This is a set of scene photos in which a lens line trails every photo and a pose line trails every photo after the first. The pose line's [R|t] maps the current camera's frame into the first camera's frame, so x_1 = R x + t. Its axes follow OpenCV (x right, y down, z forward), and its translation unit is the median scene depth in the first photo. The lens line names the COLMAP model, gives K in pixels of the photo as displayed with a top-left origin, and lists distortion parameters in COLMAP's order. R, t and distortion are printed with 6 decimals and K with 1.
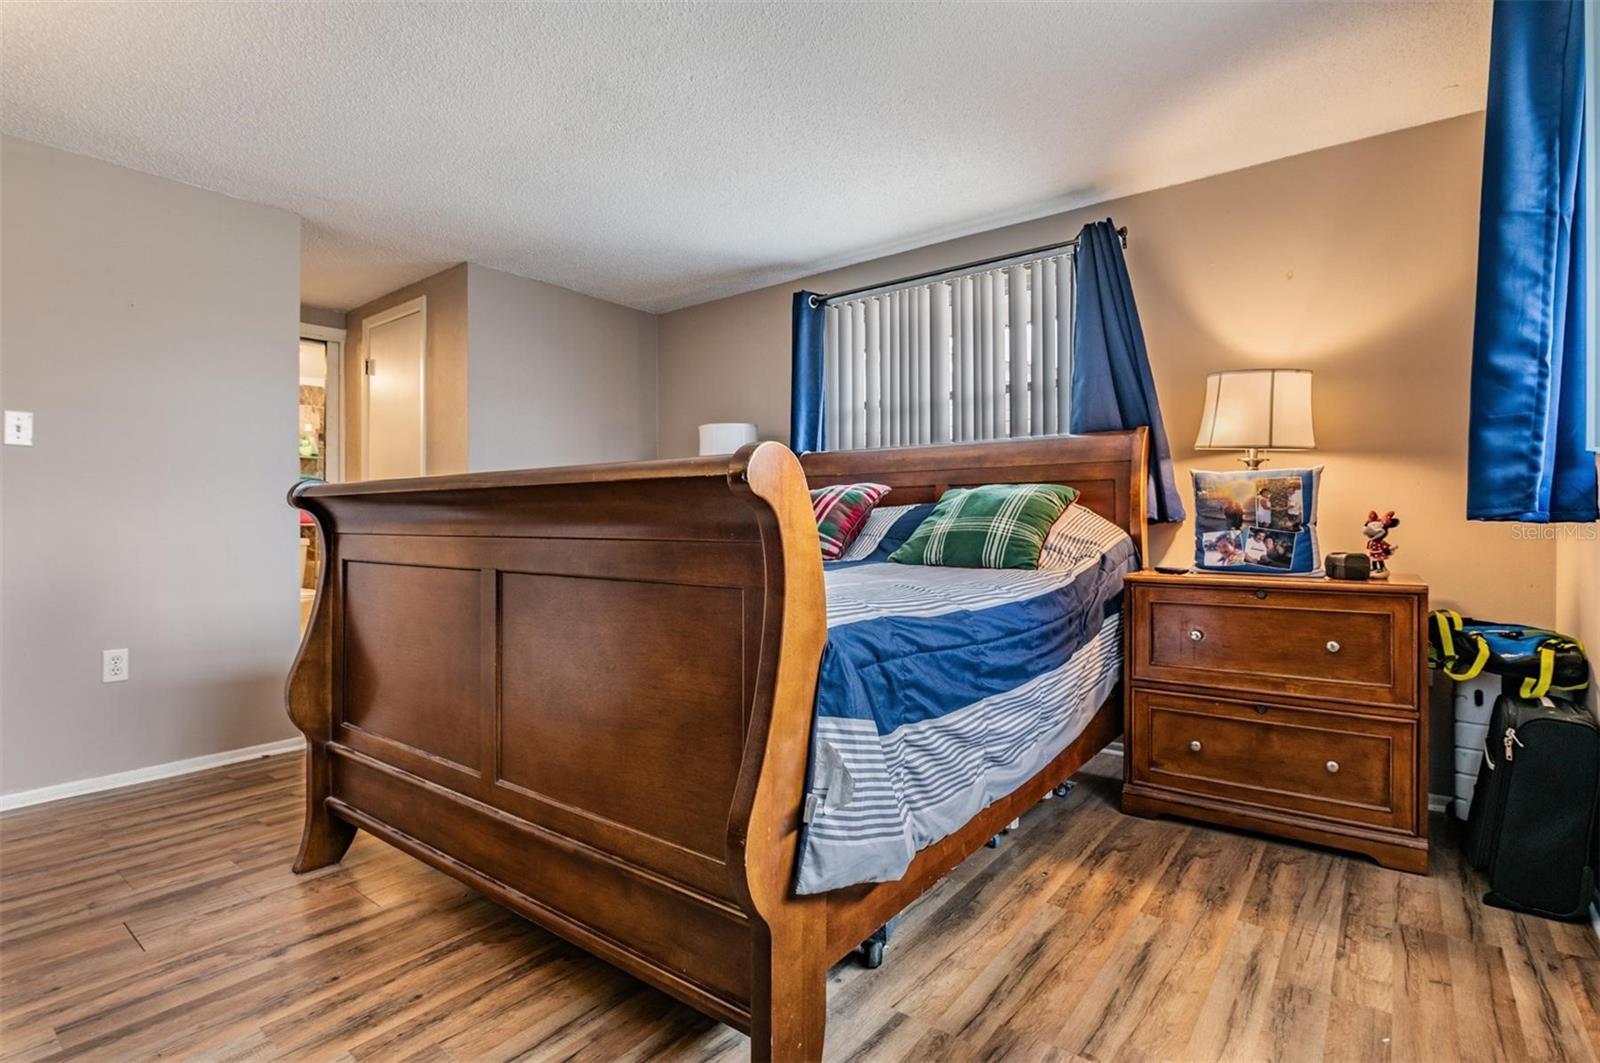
lens RADIAL K [[761.8, 0, 789.7], [0, 761.8, 514.6], [0, 0, 1]] dist [-0.004444, -0.002043]
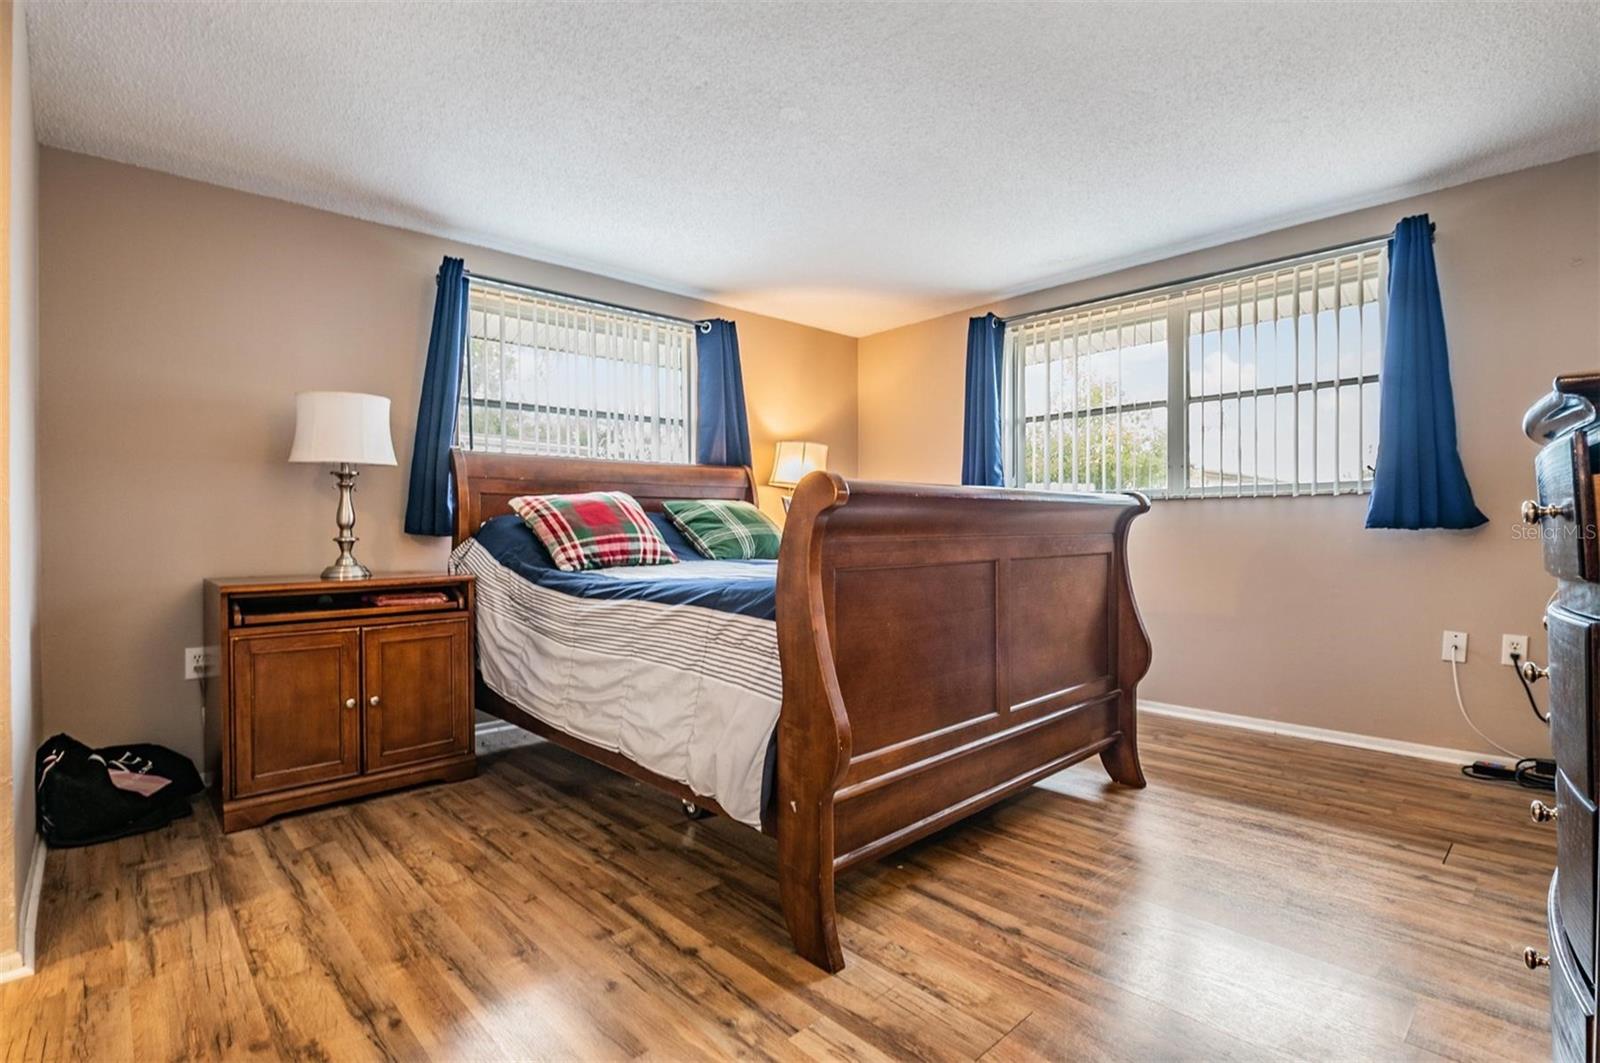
lens RADIAL K [[768.9, 0, 803.2], [0, 768.9, 530.1], [0, 0, 1]] dist [0.001101, -0.000319]
pose [[0.142343, 0.003189, 0.989812, -1.768806], [0.006292, 0.999972, -0.004127, 0.034437], [-0.989797, 0.006815, 0.142319, 1.138941]]
